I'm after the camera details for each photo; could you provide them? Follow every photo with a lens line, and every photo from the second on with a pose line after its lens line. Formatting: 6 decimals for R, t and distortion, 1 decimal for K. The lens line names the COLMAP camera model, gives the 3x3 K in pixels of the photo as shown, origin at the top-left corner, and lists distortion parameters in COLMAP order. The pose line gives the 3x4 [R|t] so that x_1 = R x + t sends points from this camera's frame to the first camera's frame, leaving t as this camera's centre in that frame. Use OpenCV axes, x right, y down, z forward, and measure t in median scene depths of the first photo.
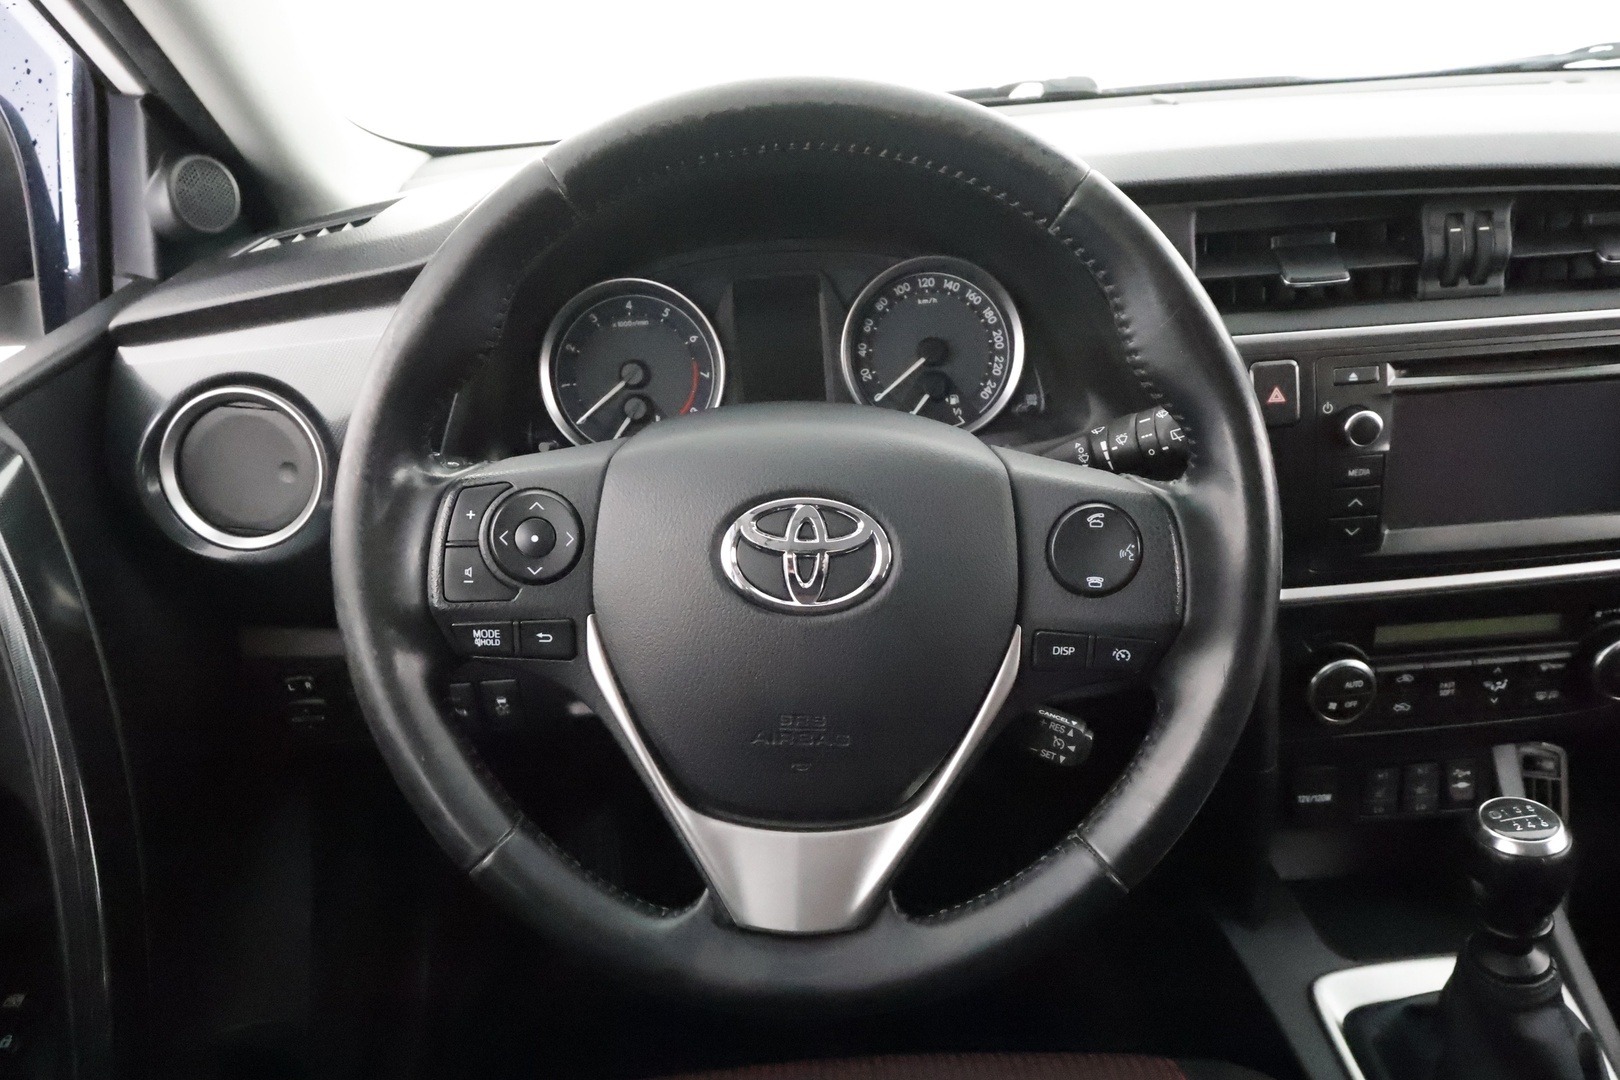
lens RADIAL K [[1153.5, 0, 811.1], [0, 1153.5, 548.1], [0, 0, 1]] dist [-0.011742, 0.017730]
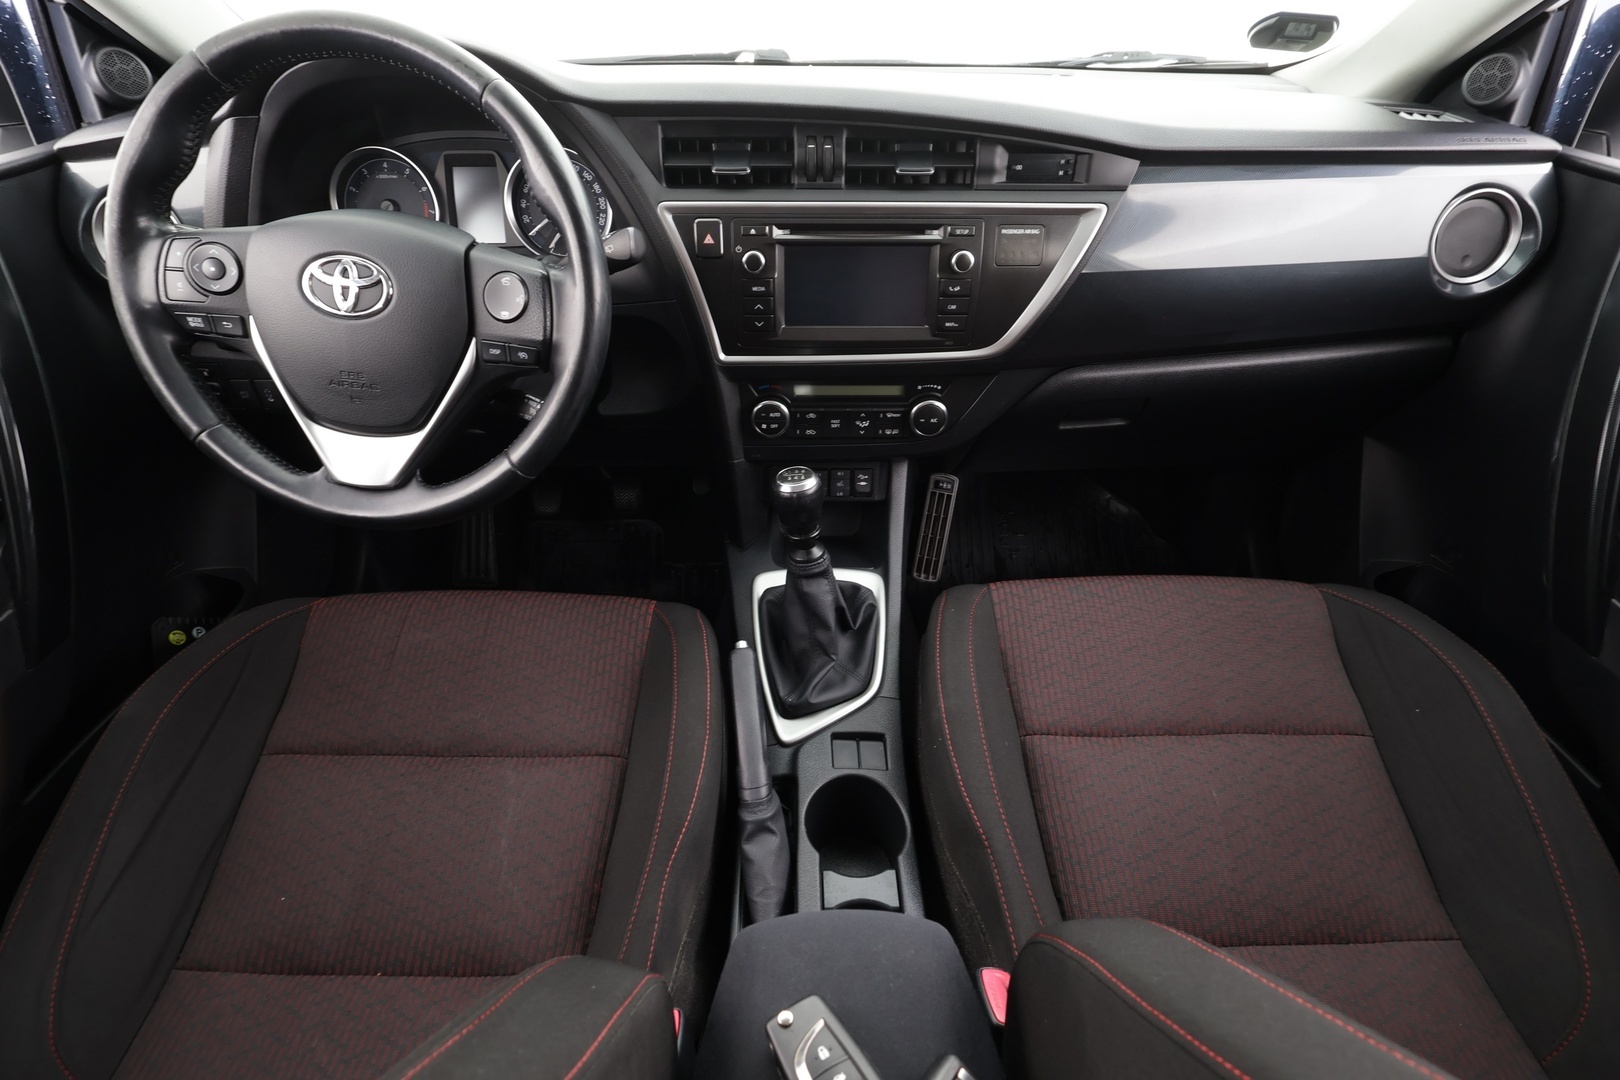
lens RADIAL K [[746.3, 0, 806.7], [0, 746.3, 538.6], [0, 0, 1]] dist [-0.000534, 0.002622]
pose [[0.997306, 0.073216, 0.004492, 0.584412], [-0.072794, 0.980292, 0.183653, 0.098885], [0.009043, -0.183486, 0.982981, -0.221053]]
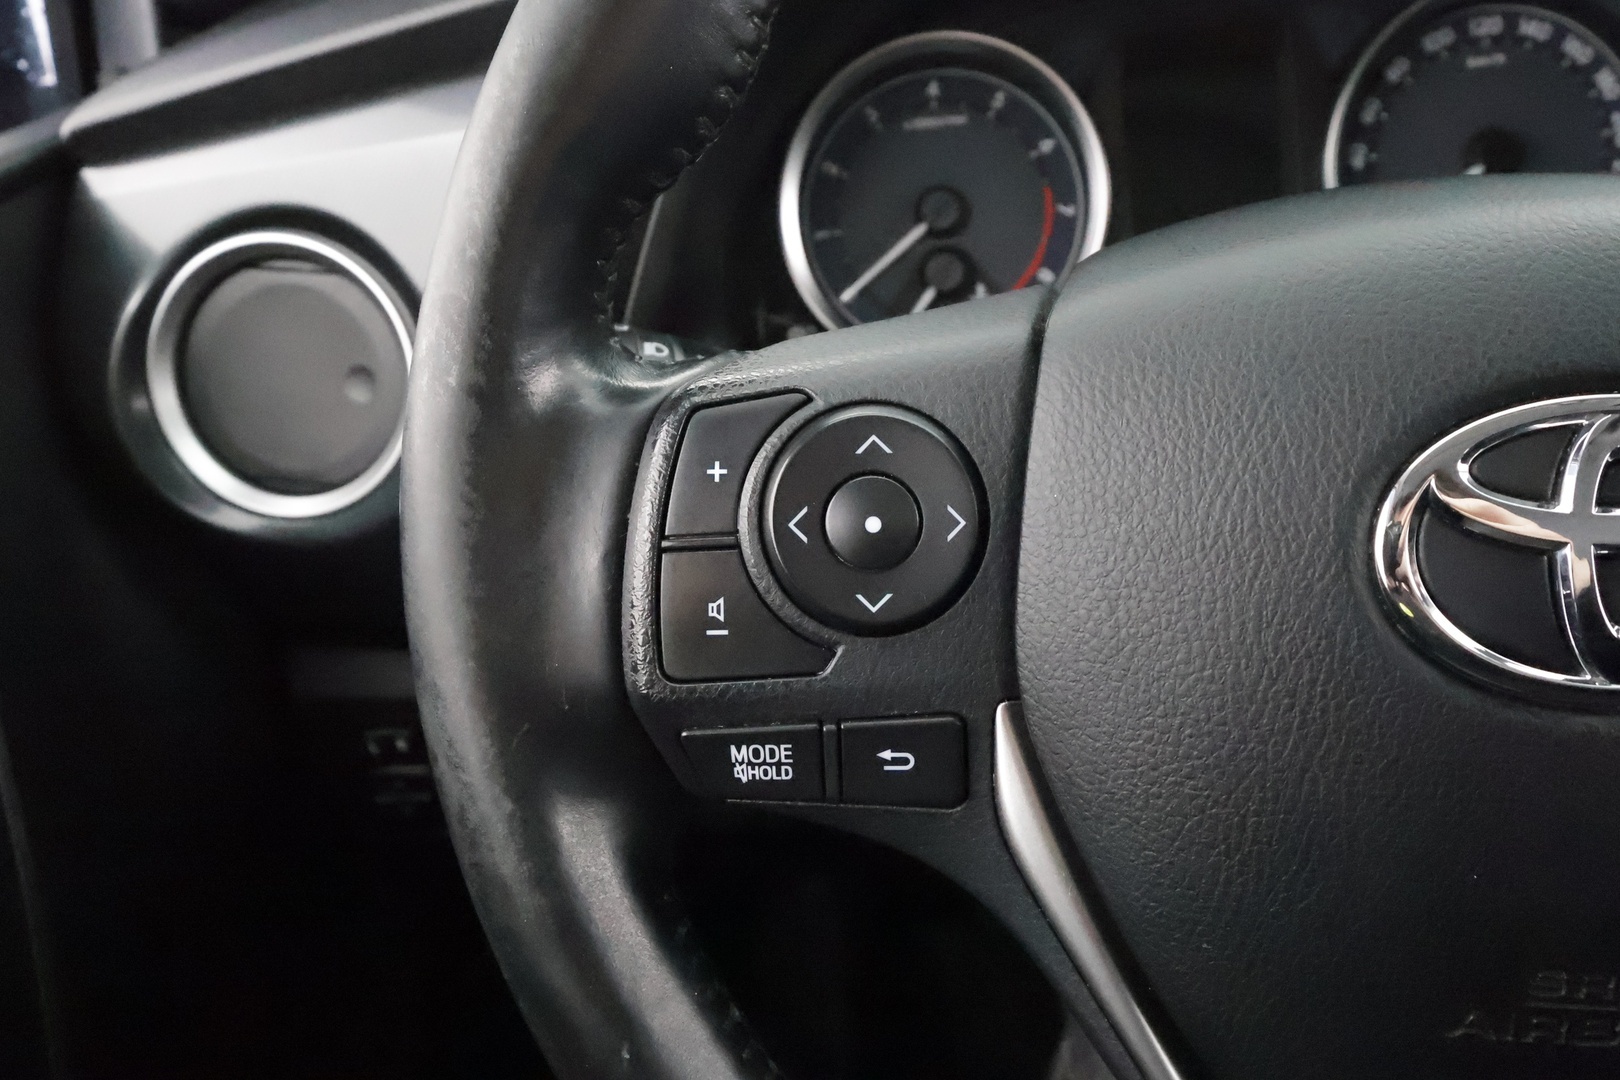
lens RADIAL K [[1261.1, 0, 819.8], [0, 1261.1, 538.4], [0, 0, 1]] dist [0.009280, 0.003954]
pose [[0.992054, 0.008591, -0.125520, -0.154370], [-0.002990, 0.998994, 0.044742, -0.018612], [0.125778, -0.044011, 0.991082, 0.419973]]
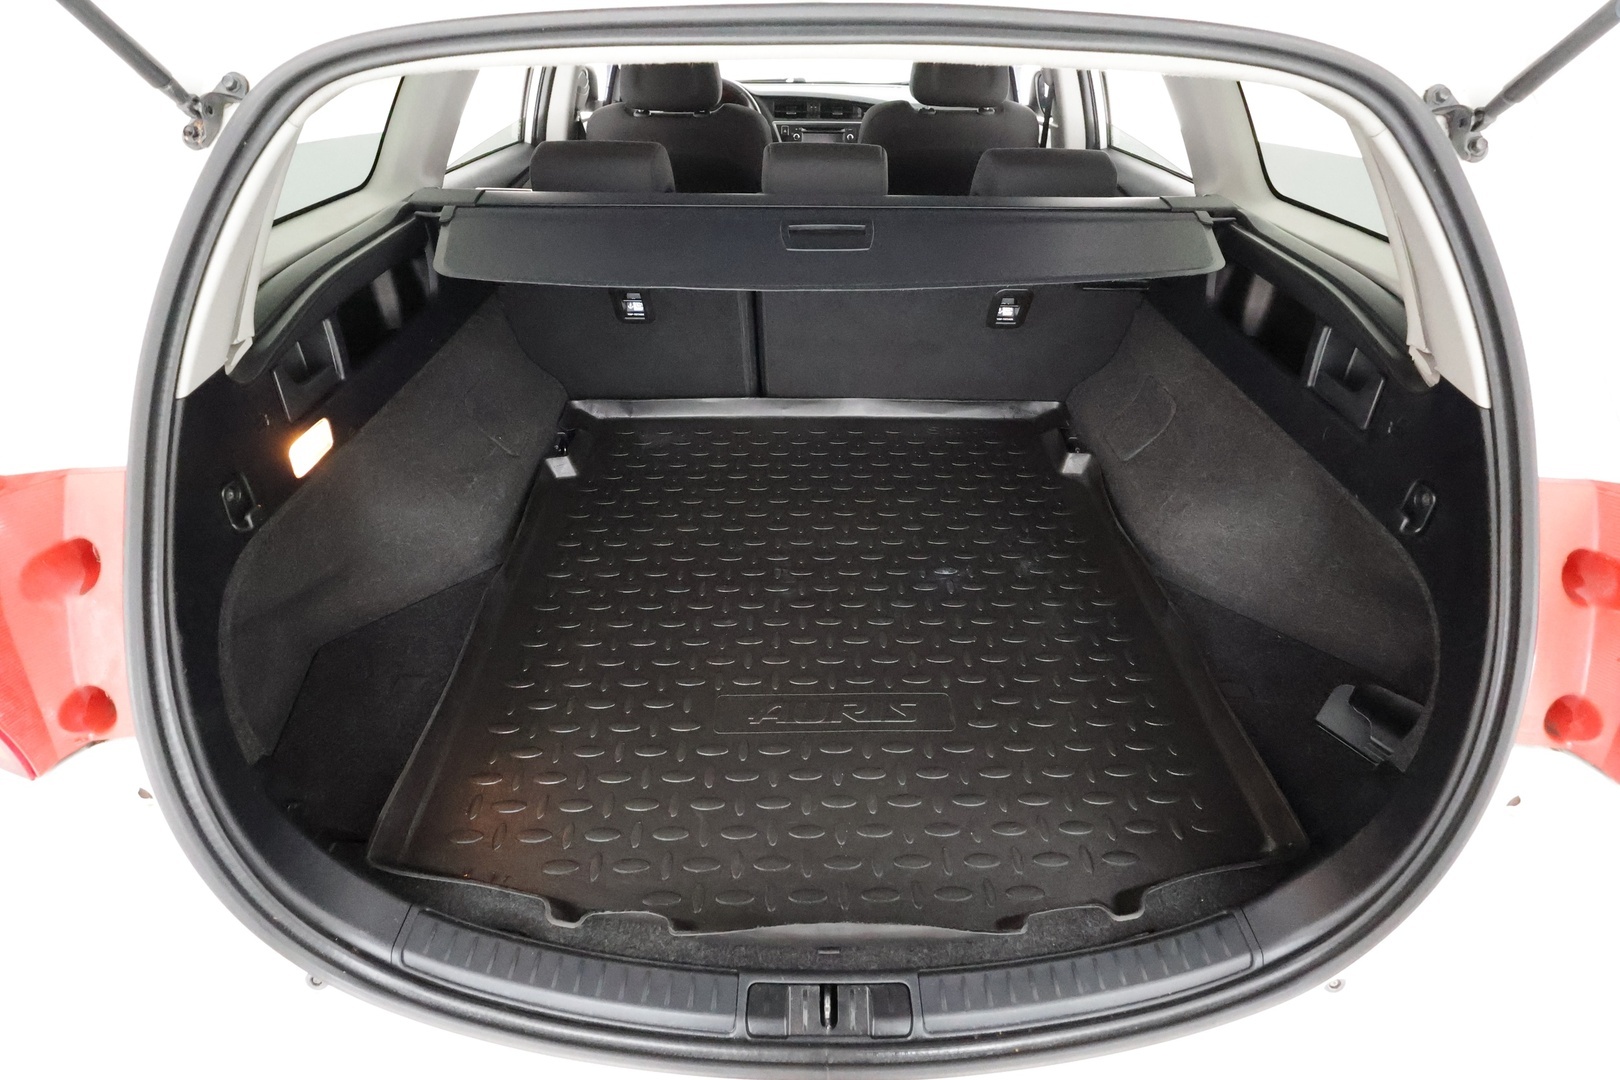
lens RADIAL K [[746.3, 0, 807.1], [0, 746.3, 543.2], [0, 0, 1]] dist [-0.000534, 0.002622]
pose [[0.997037, 0.075890, -0.012599, 0.782659], [-0.072122, 0.979098, 0.190170, 1.432963], [0.026767, -0.188698, 0.981670, -3.888536]]
